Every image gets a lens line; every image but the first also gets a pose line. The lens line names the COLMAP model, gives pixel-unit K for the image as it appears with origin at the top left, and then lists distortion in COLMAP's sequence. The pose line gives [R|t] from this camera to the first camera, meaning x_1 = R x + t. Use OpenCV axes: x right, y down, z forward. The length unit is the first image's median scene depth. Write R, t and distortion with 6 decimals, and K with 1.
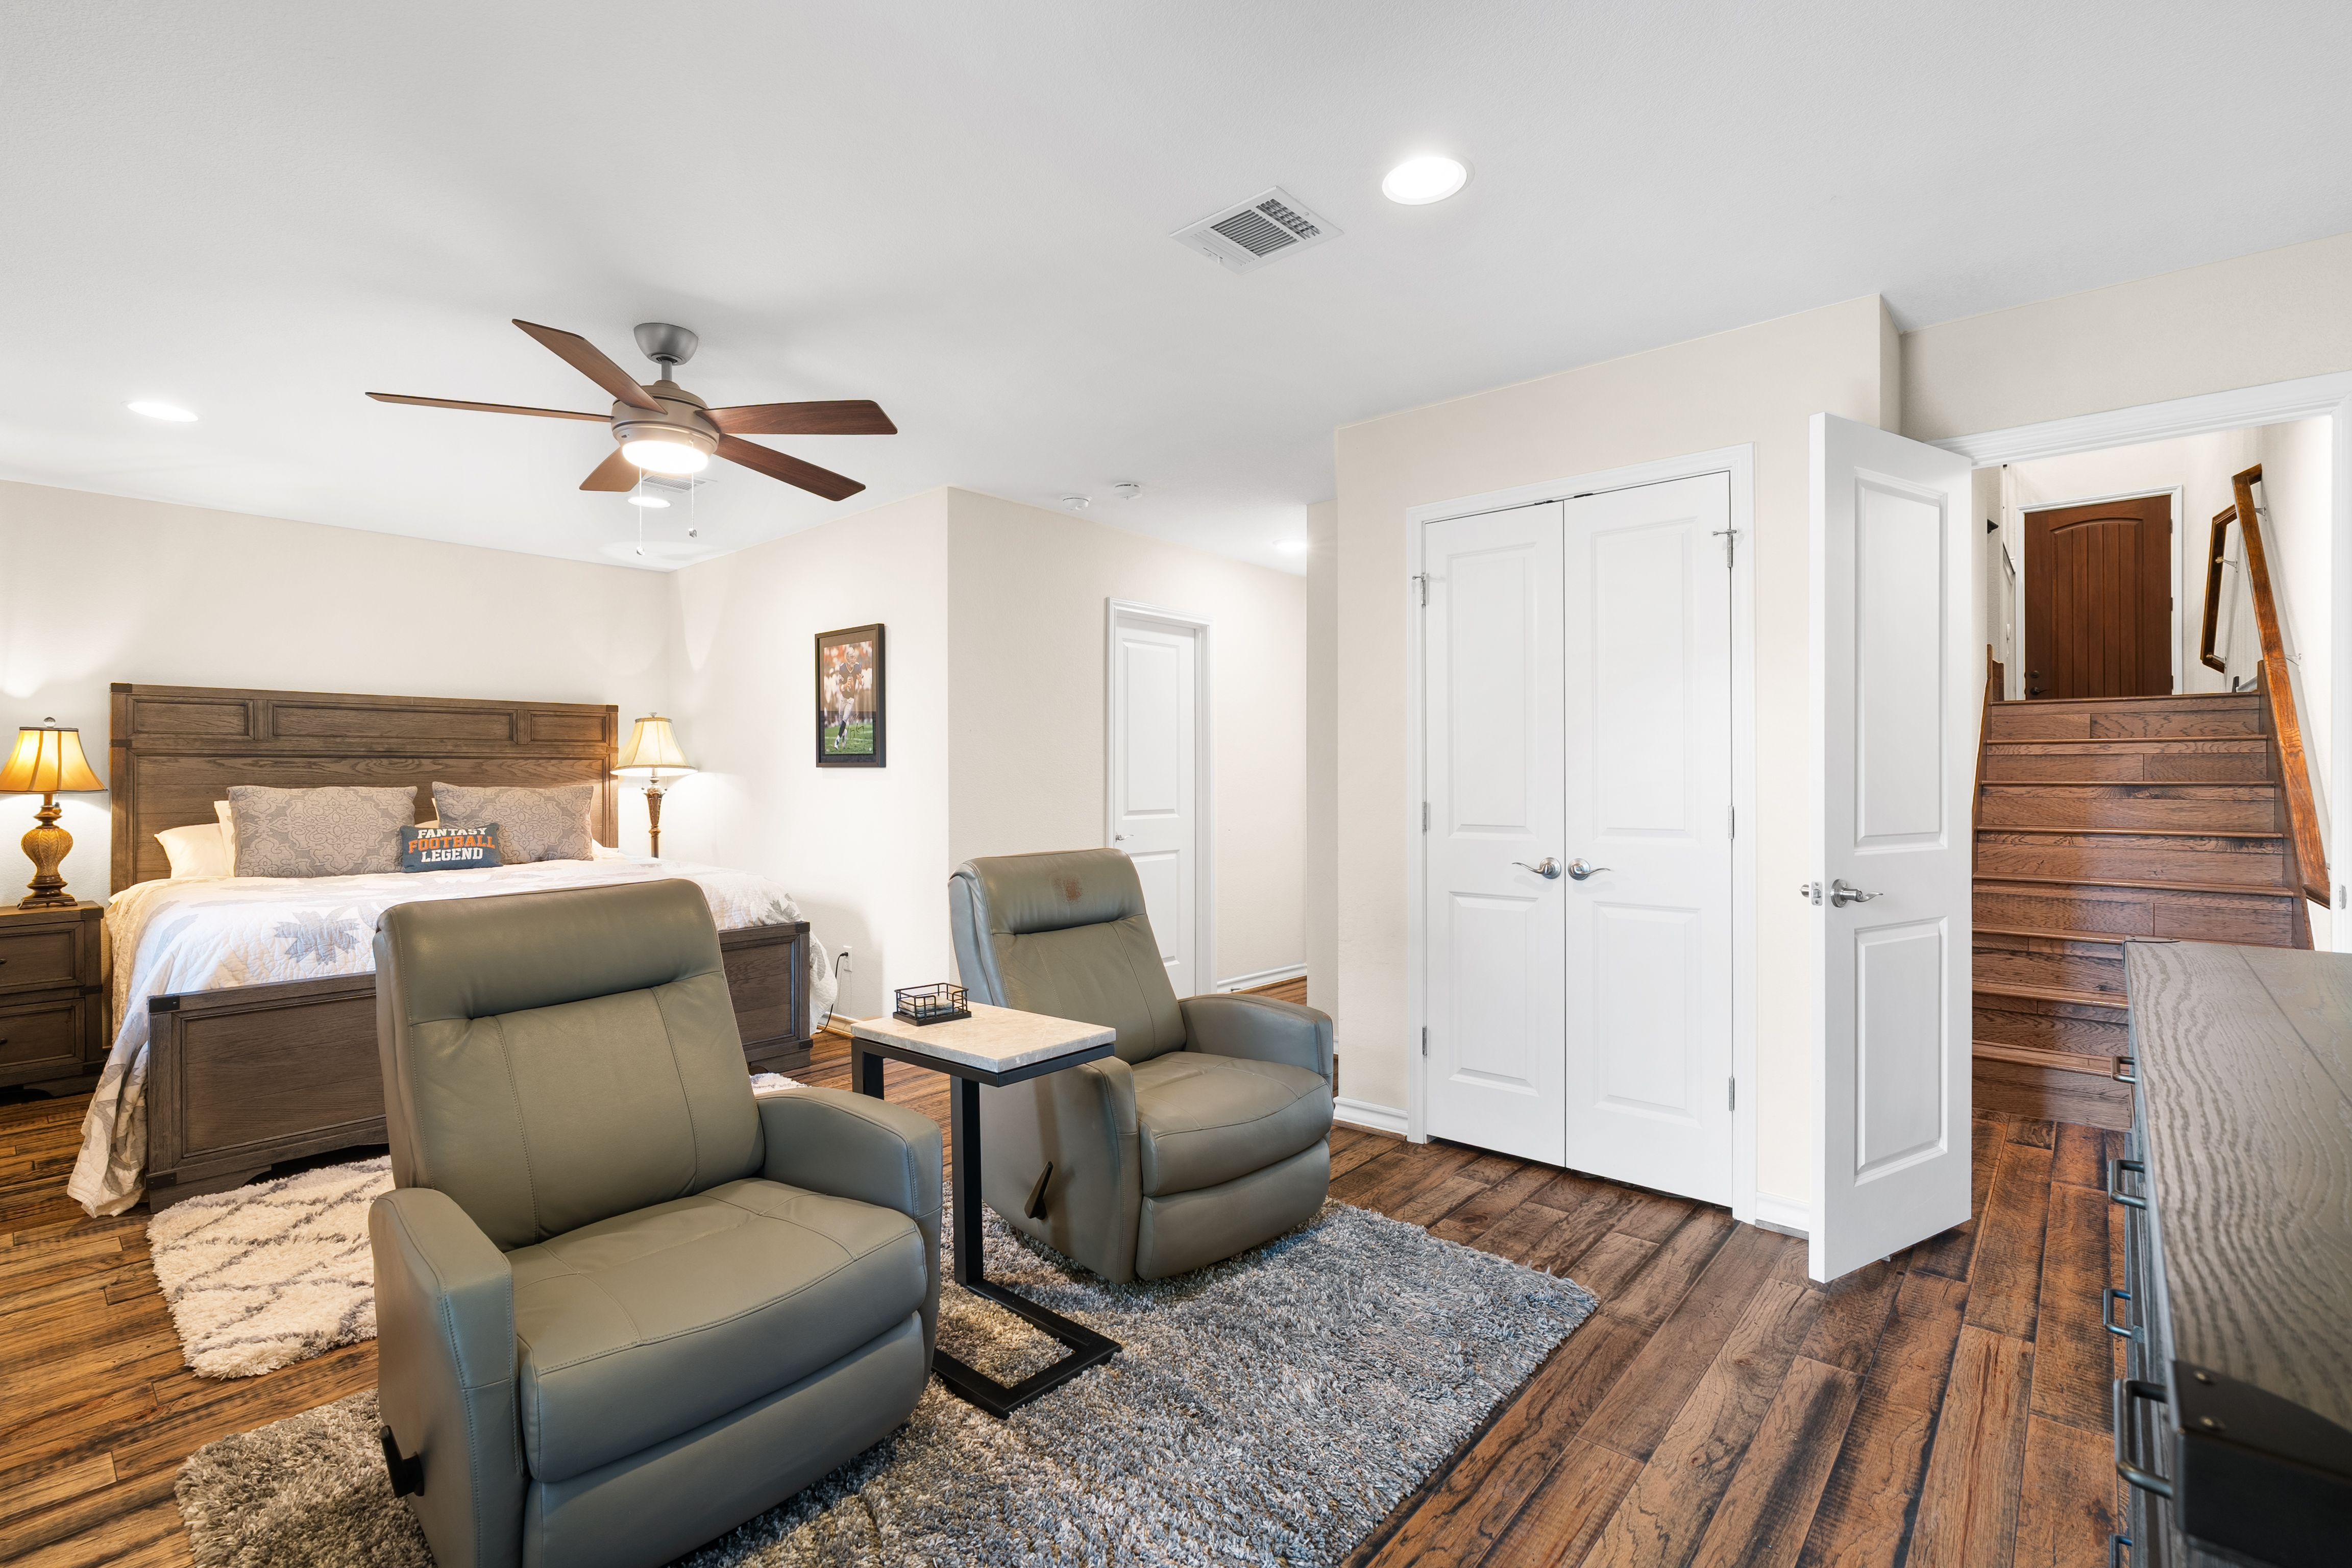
lens RADIAL K [[1050.0, 0, 1176.3], [0, 1050.0, 777.4], [0, 0, 1]] dist [-0.001258, 0.001172]
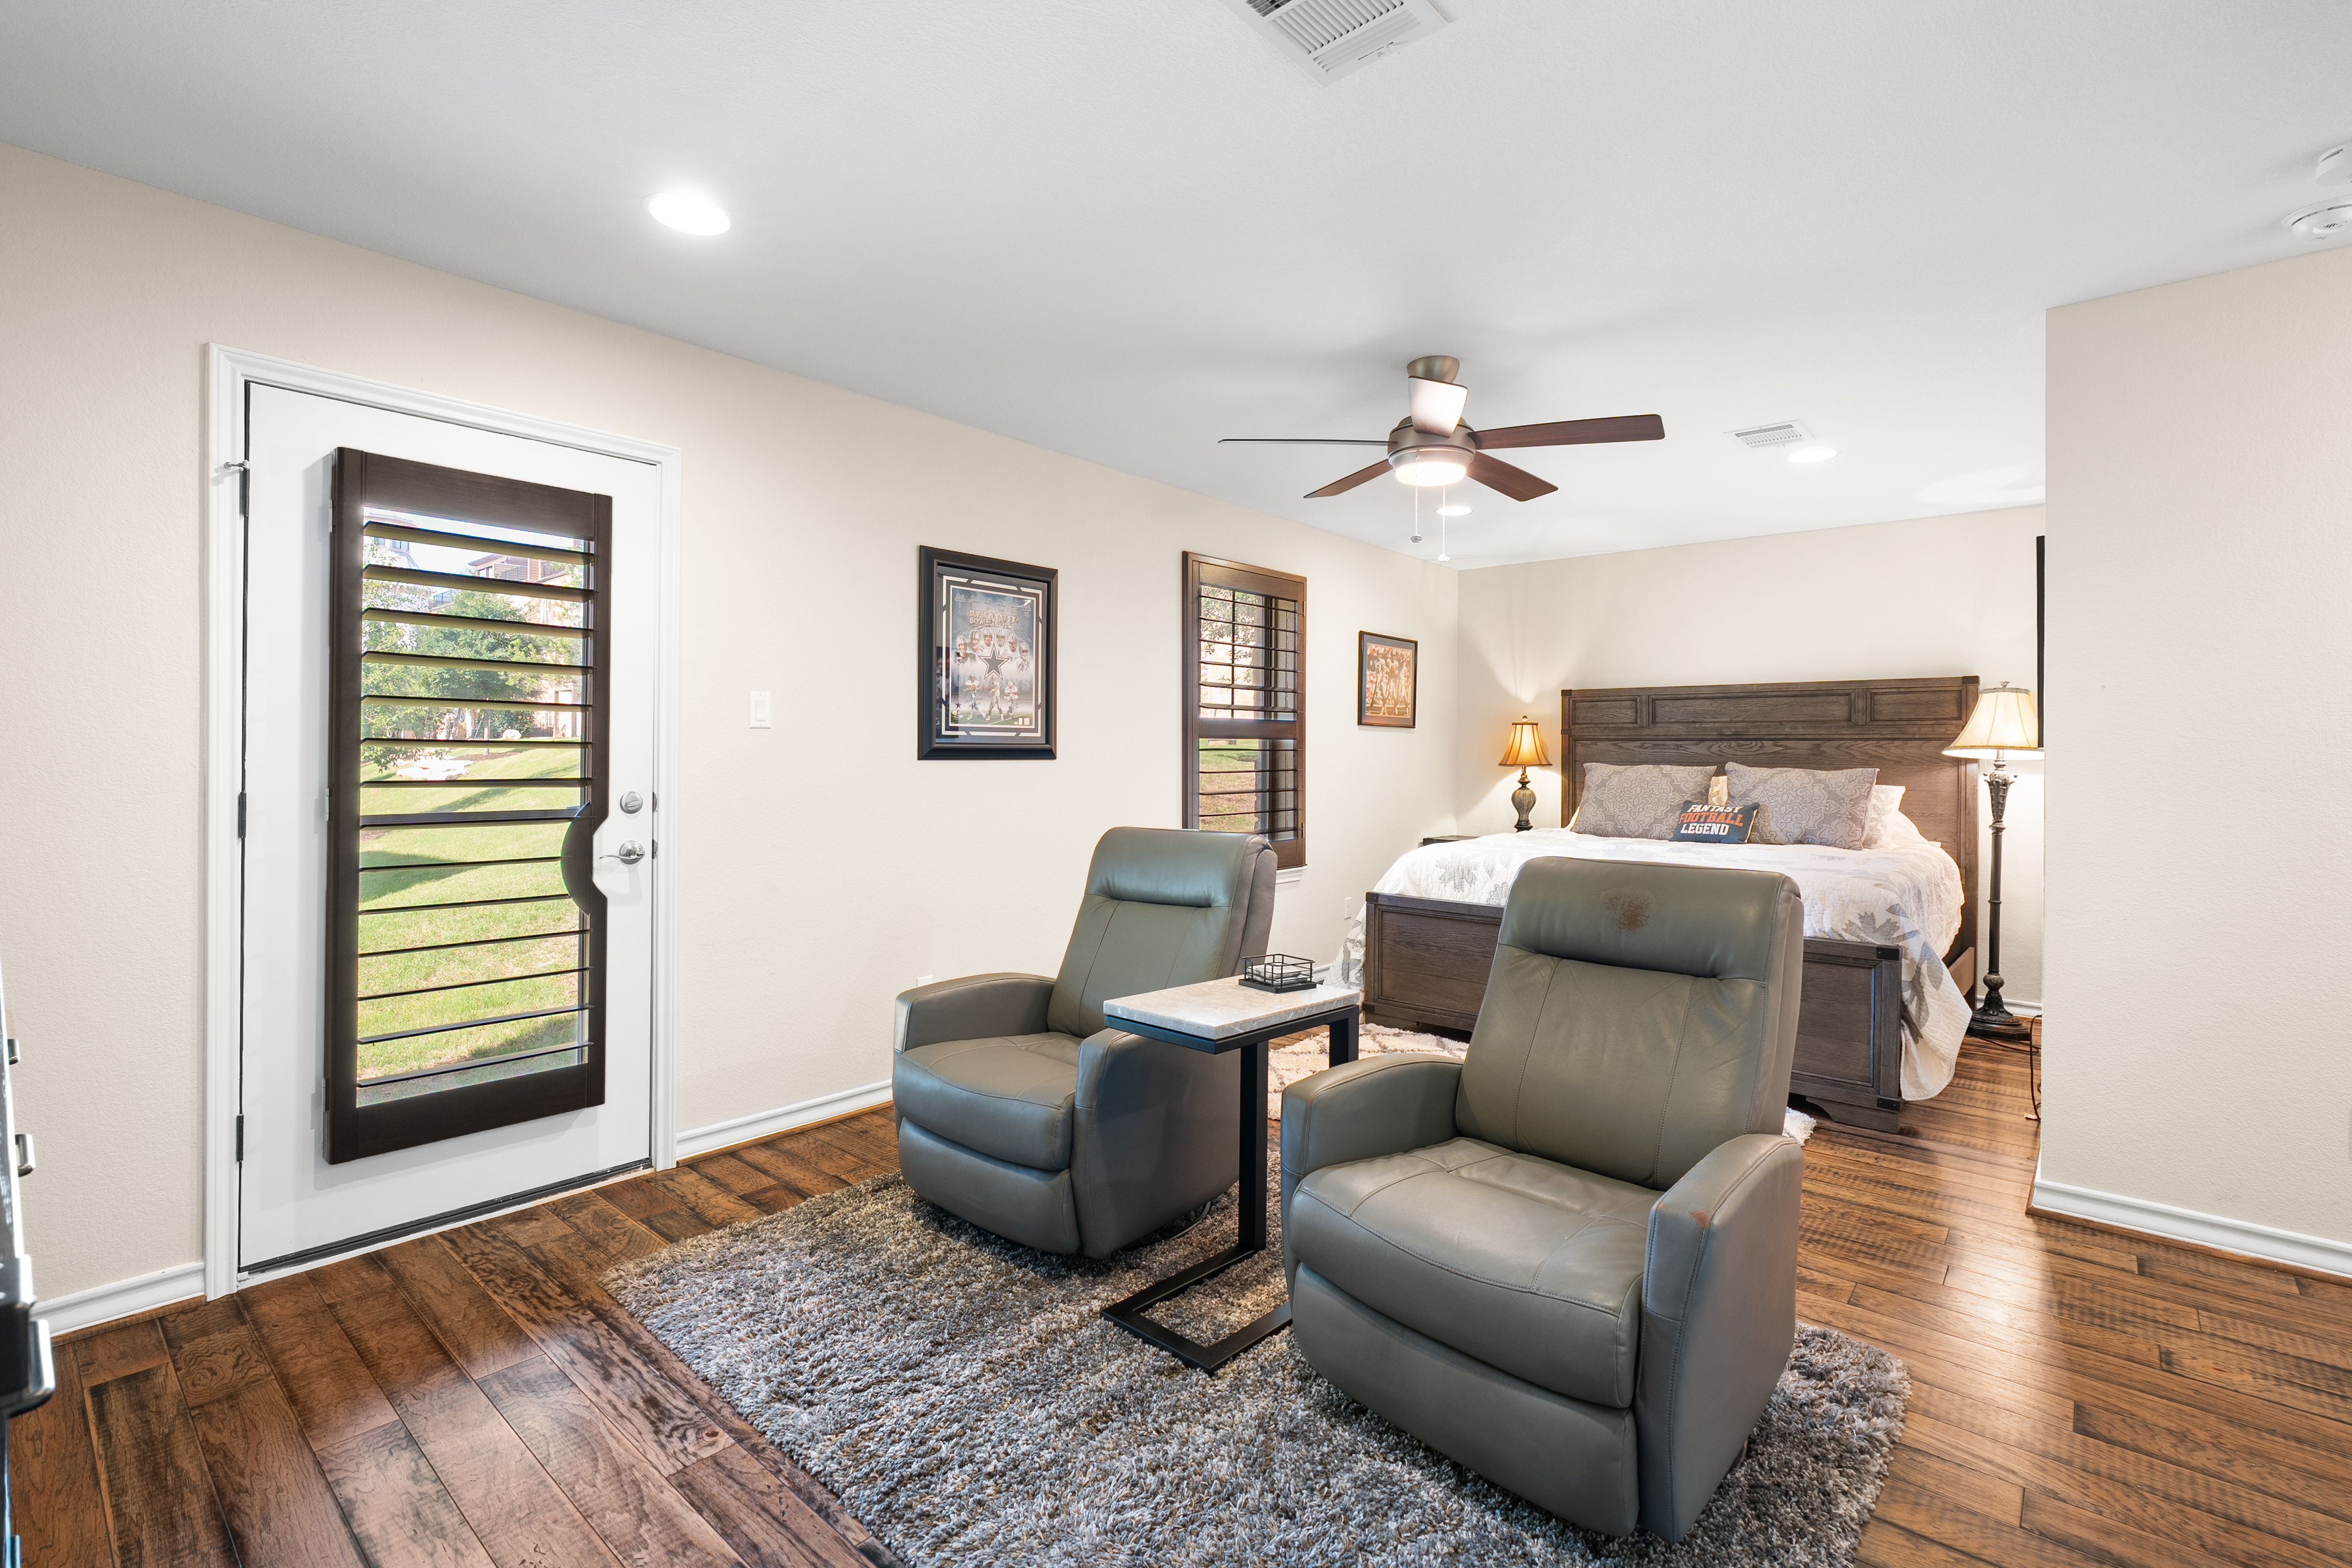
lens RADIAL K [[1050.0, 0, 1176.3], [0, 1050.0, 777.4], [0, 0, 1]] dist [-0.001258, 0.001172]
pose [[0.010999, 0.026192, -0.999596, 0.403858], [-0.010138, 0.999608, 0.026081, -0.002780], [0.999888, 0.009847, 0.011260, 0.448147]]
